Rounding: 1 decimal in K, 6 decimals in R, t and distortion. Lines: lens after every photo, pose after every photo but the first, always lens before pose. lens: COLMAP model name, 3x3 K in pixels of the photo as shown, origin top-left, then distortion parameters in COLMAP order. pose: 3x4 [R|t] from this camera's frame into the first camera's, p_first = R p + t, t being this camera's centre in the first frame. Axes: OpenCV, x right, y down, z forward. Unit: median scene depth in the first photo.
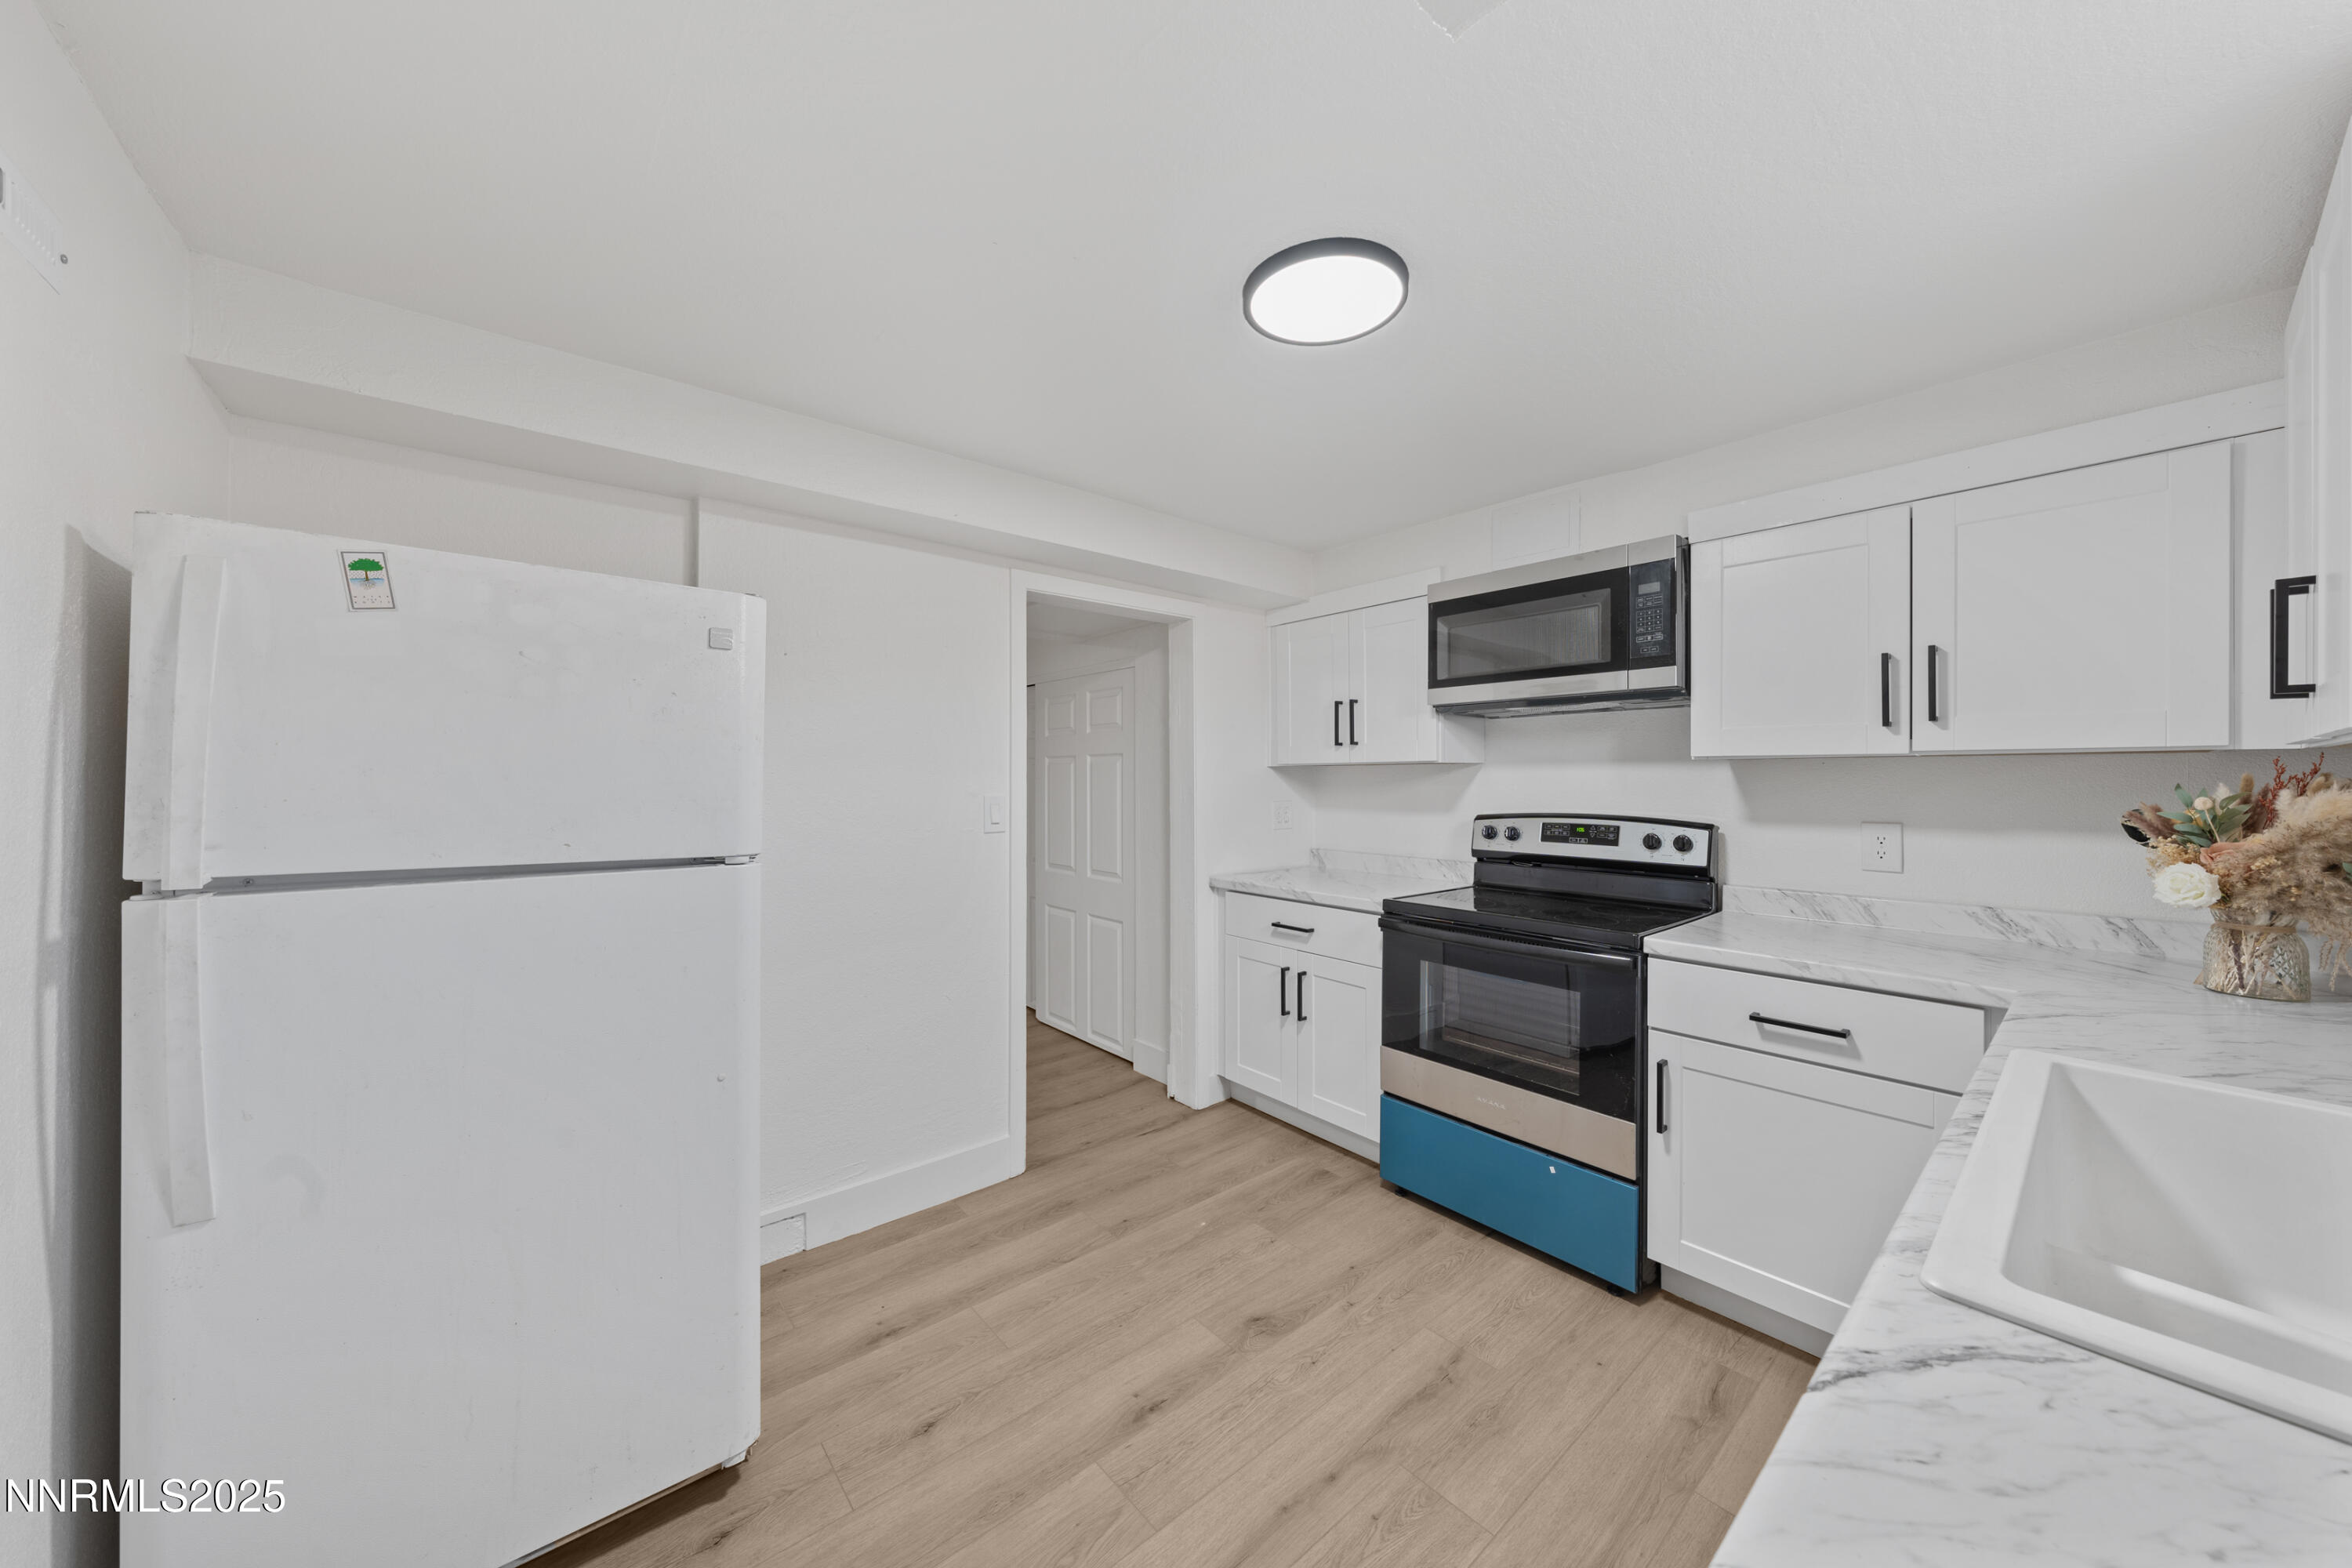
lens RADIAL K [[798.9, 0, 1172.0], [0, 798.9, 779.7], [0, 0, 1]] dist [-0.002387, 0.000003]
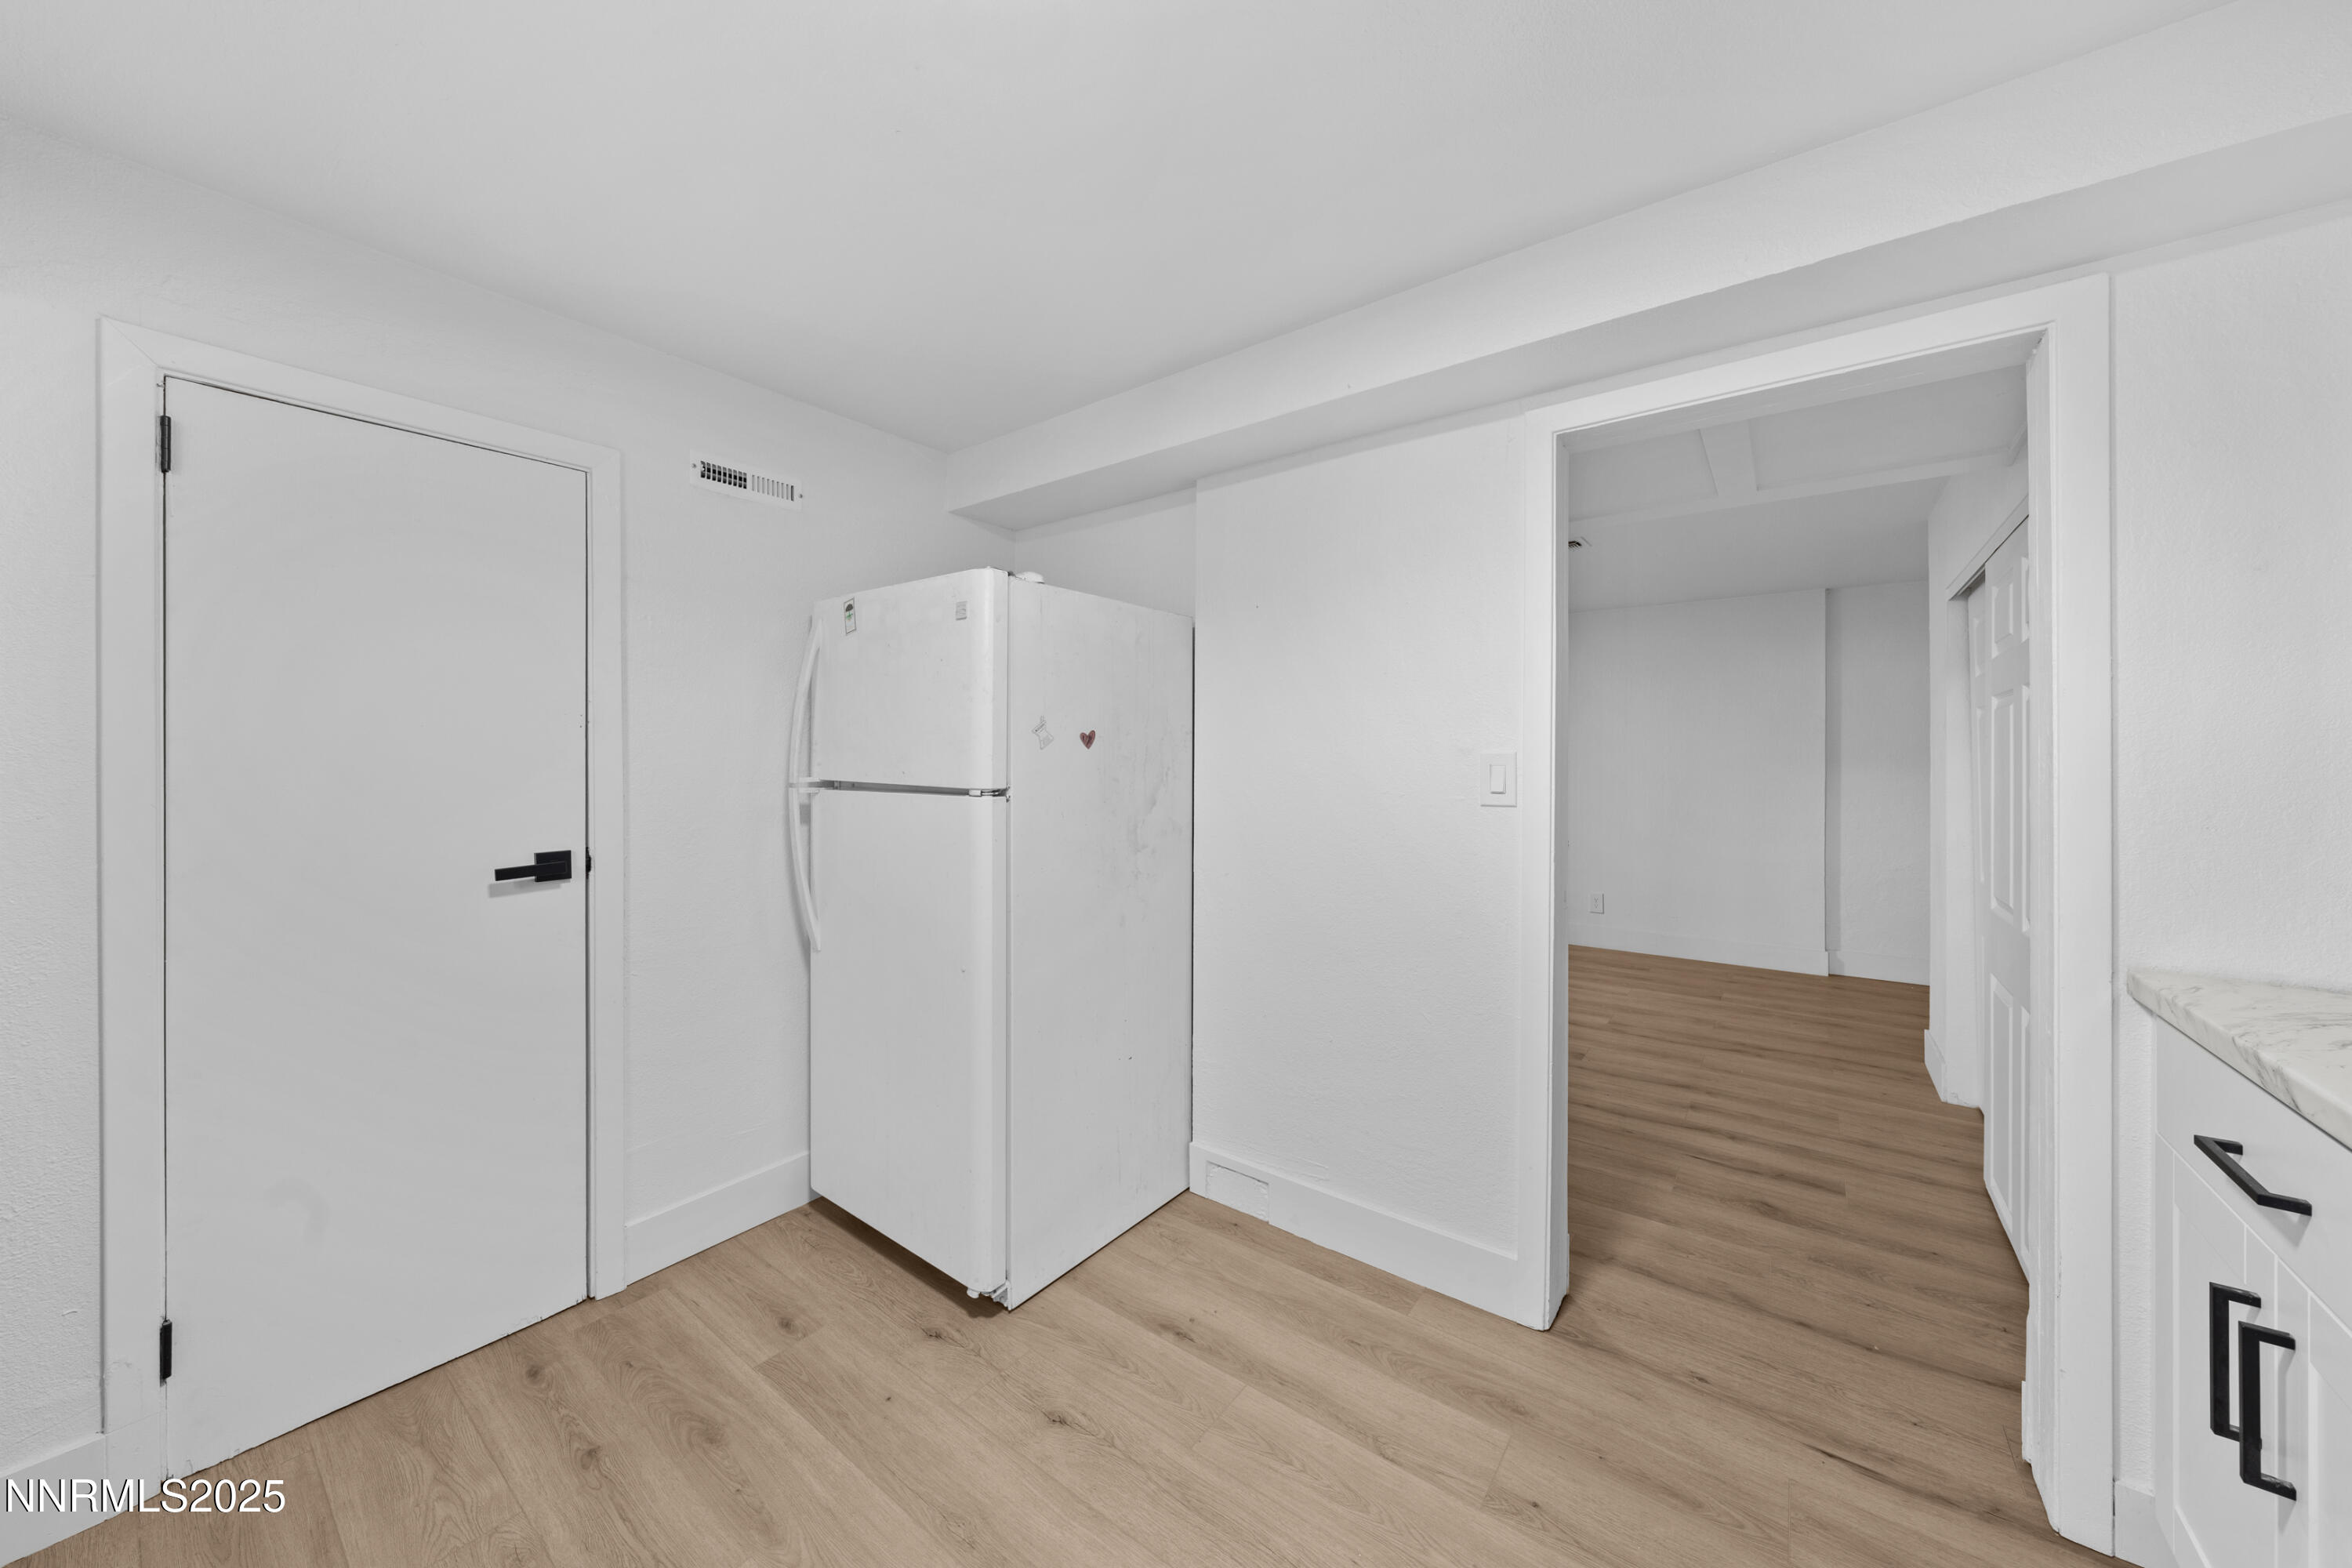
lens RADIAL K [[816.8, 0, 1183.9], [0, 816.8, 762.9], [0, 0, 1]] dist [-0.000589, -0.000049]
pose [[0.231038, 0.003738, -0.972937, 0.457109], [-0.004803, 0.999985, 0.002701, 0.032538], [0.972933, 0.004049, 0.231053, 0.650470]]
